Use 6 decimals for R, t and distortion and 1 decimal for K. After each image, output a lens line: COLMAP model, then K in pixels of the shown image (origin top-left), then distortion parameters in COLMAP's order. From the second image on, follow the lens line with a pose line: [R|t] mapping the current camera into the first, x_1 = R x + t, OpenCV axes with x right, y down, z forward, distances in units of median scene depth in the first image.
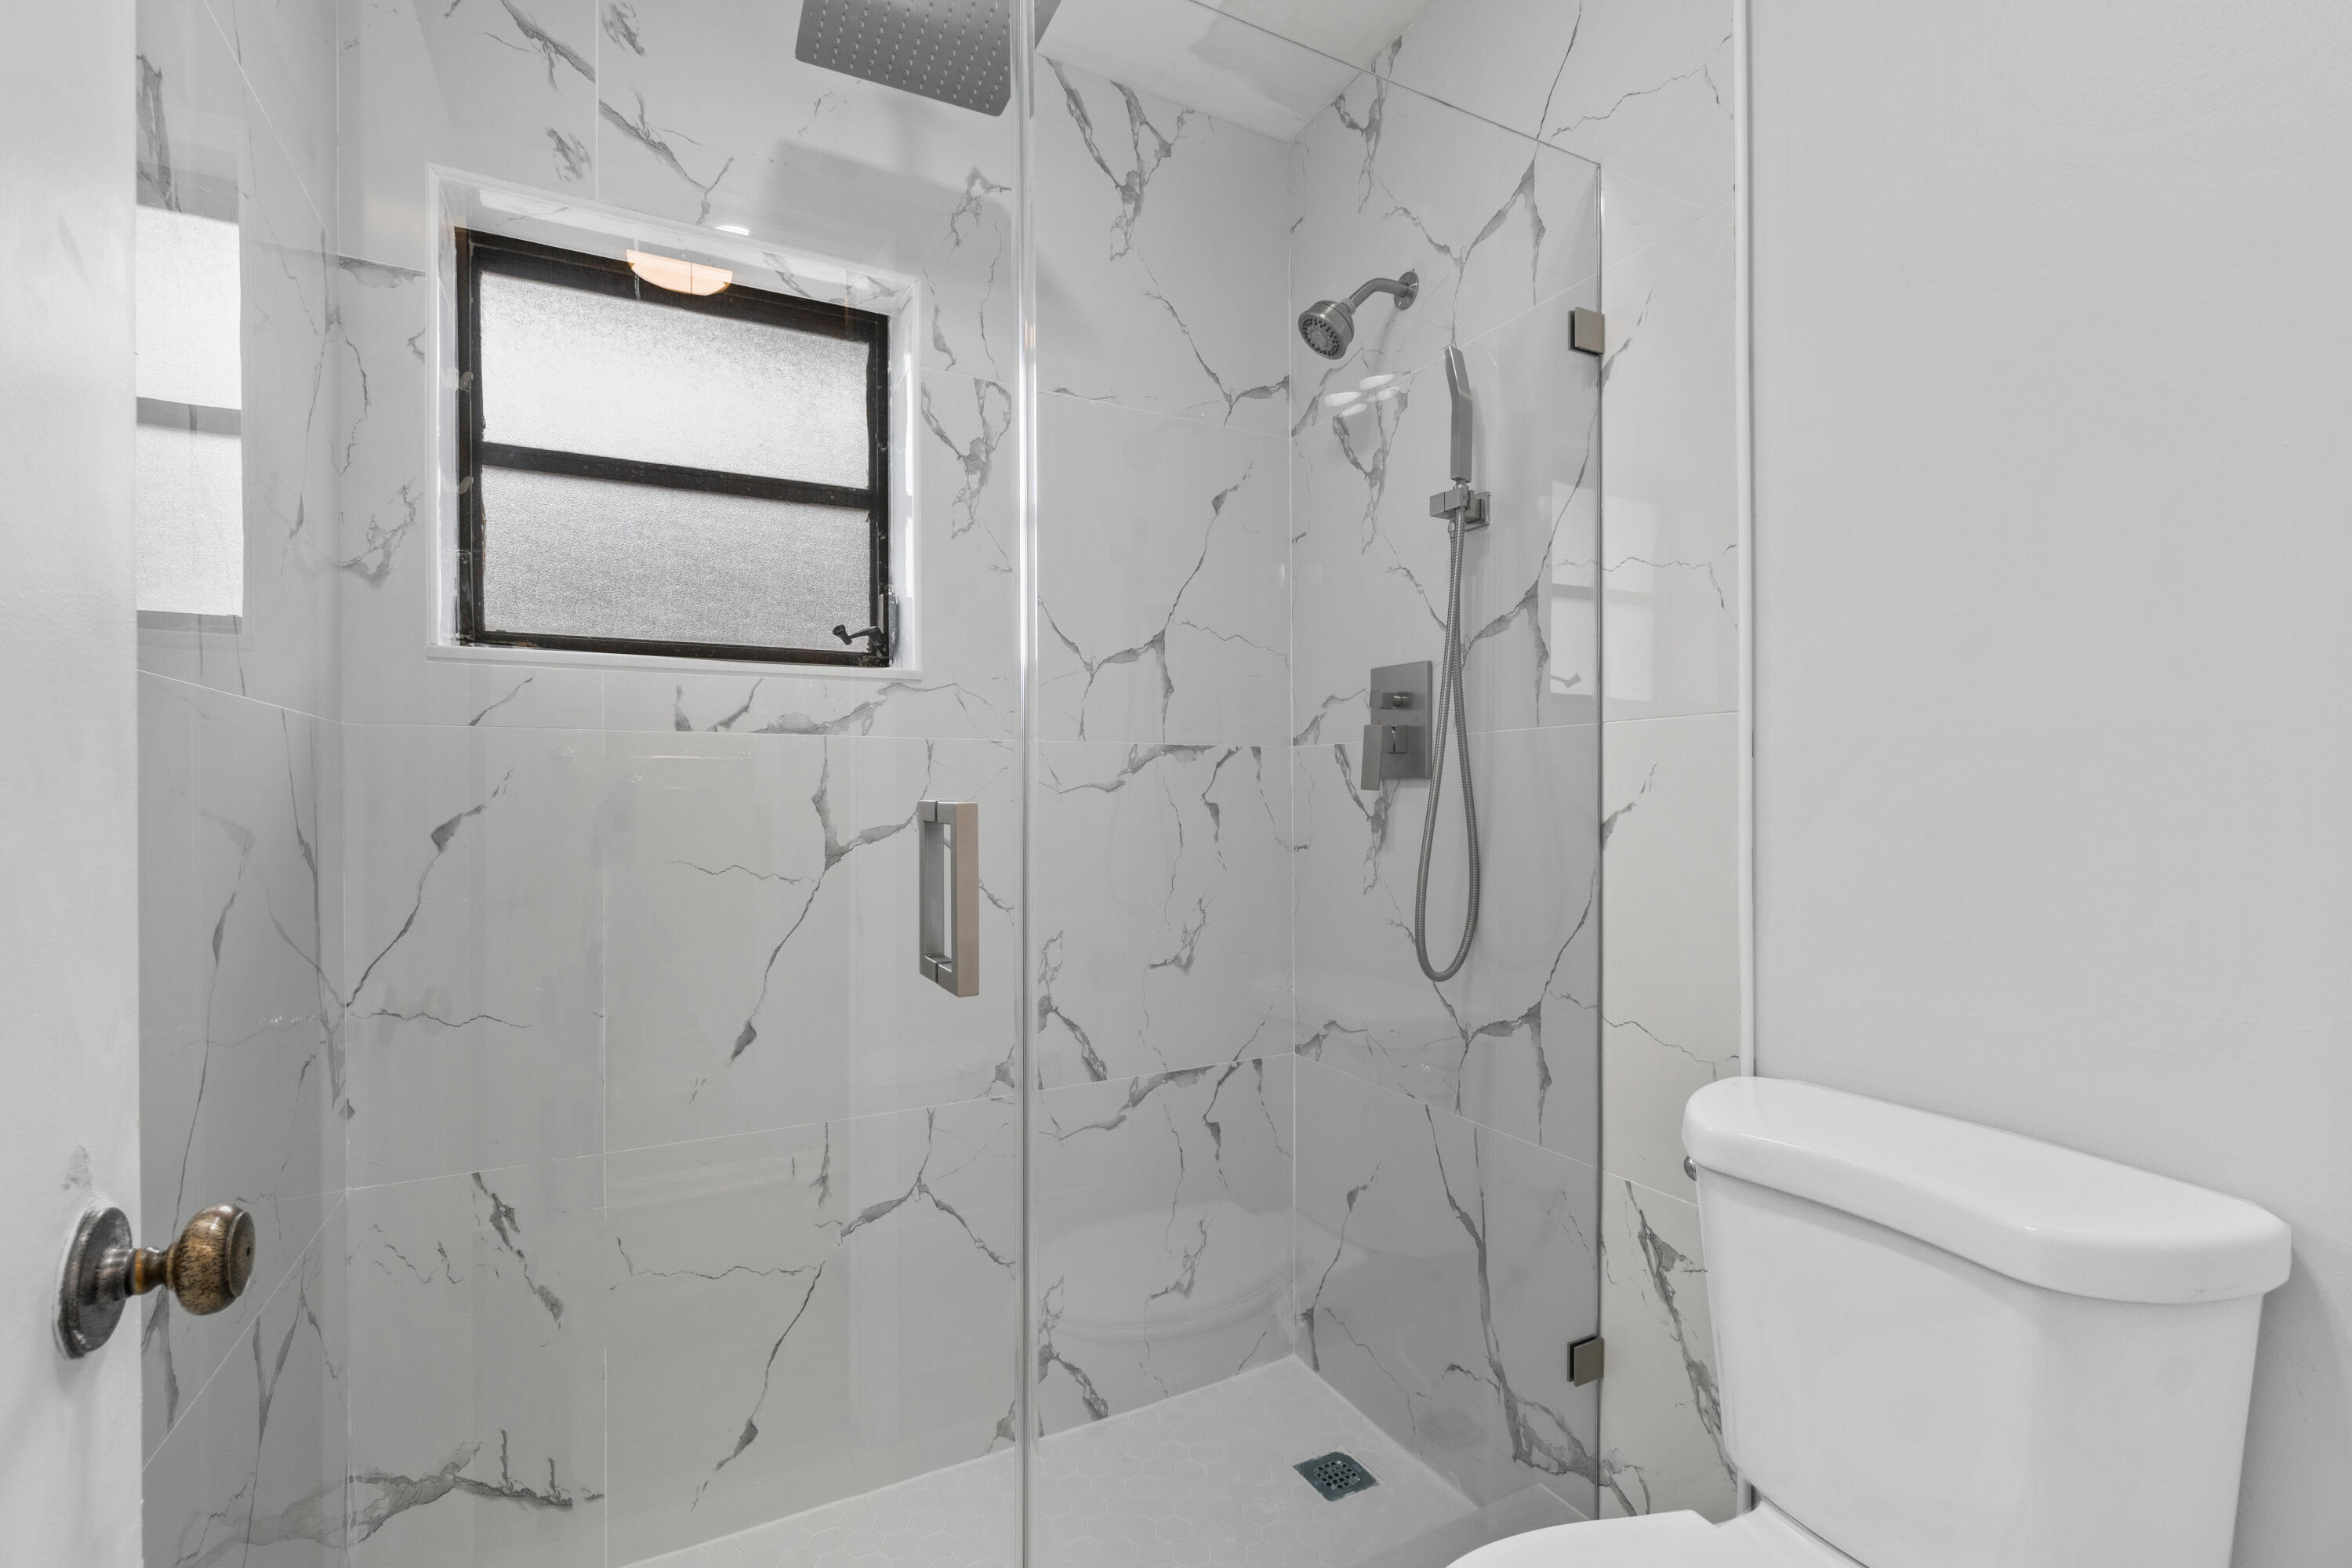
lens RADIAL K [[1016.6, 0, 1171.2], [0, 1016.6, 797.2], [0, 0, 1]] dist [-0.006973, 0.002601]
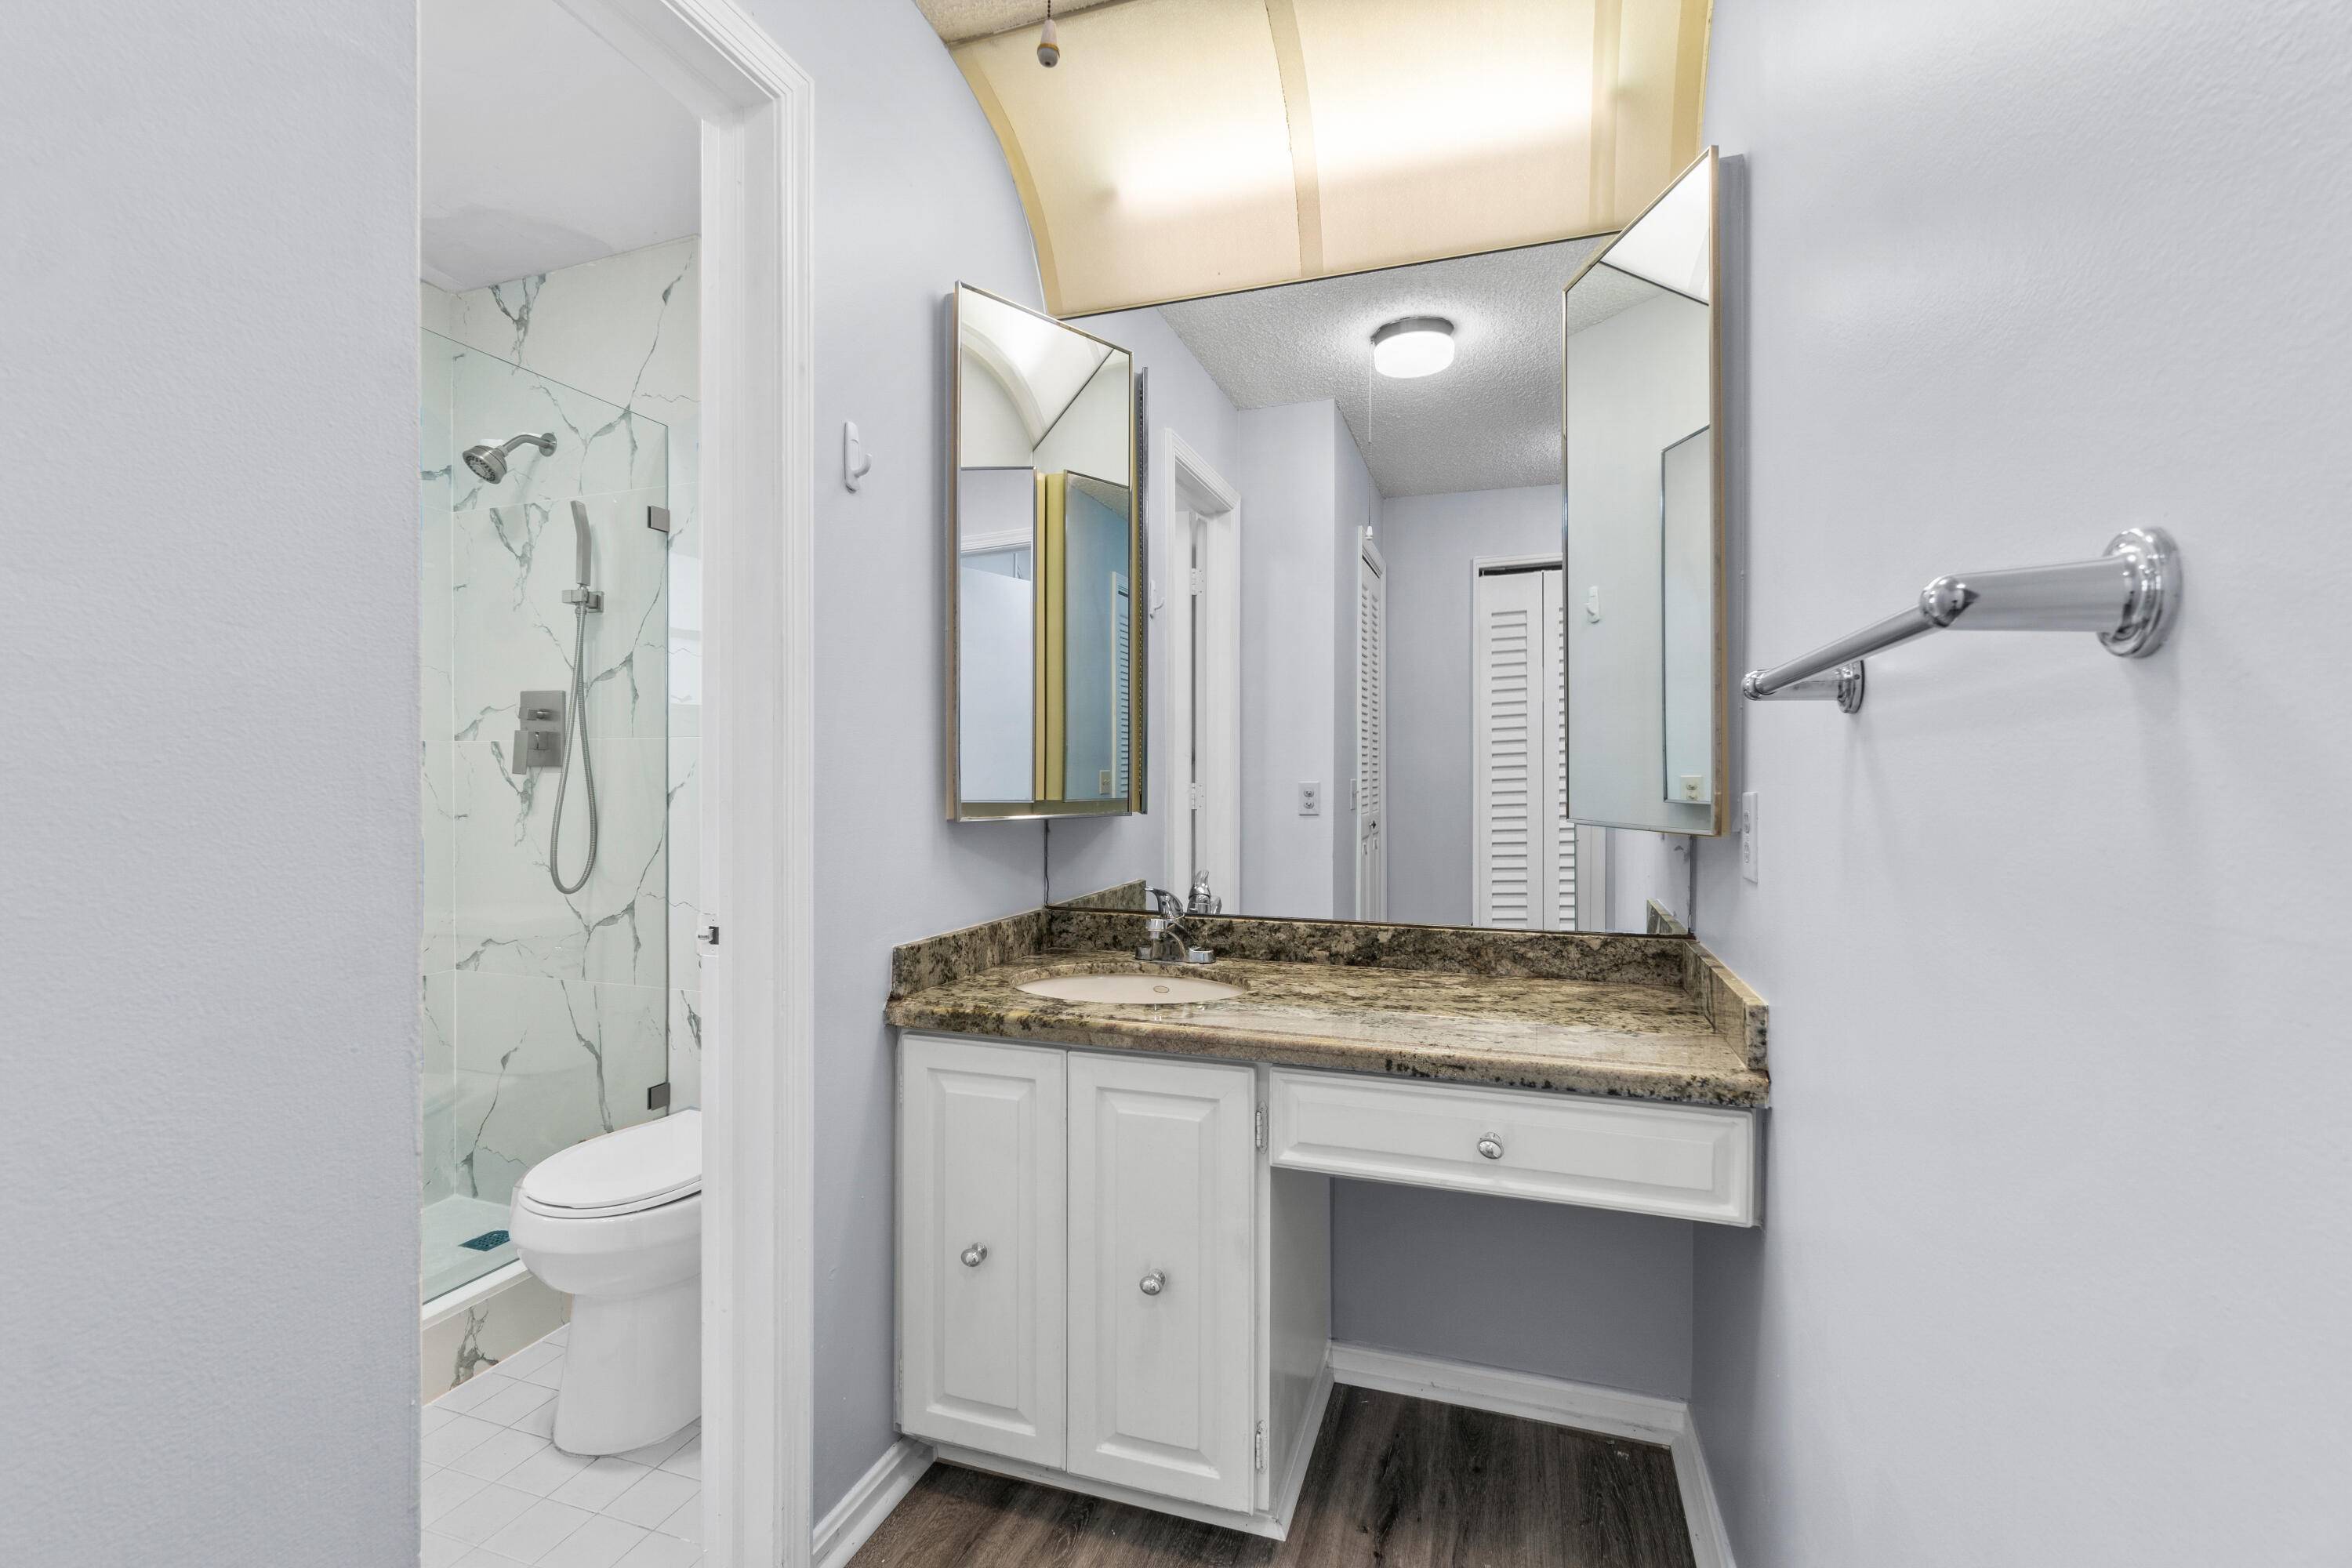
lens RADIAL K [[1016.6, 0, 1168.7], [0, 1016.6, 786.8], [0, 0, 1]] dist [-0.006973, 0.002601]
pose [[0.731526, -0.000408, 0.681814, -0.125704], [-0.003067, 0.999988, 0.003889, 0.003033], [-0.681807, -0.004935, 0.731515, -0.764278]]
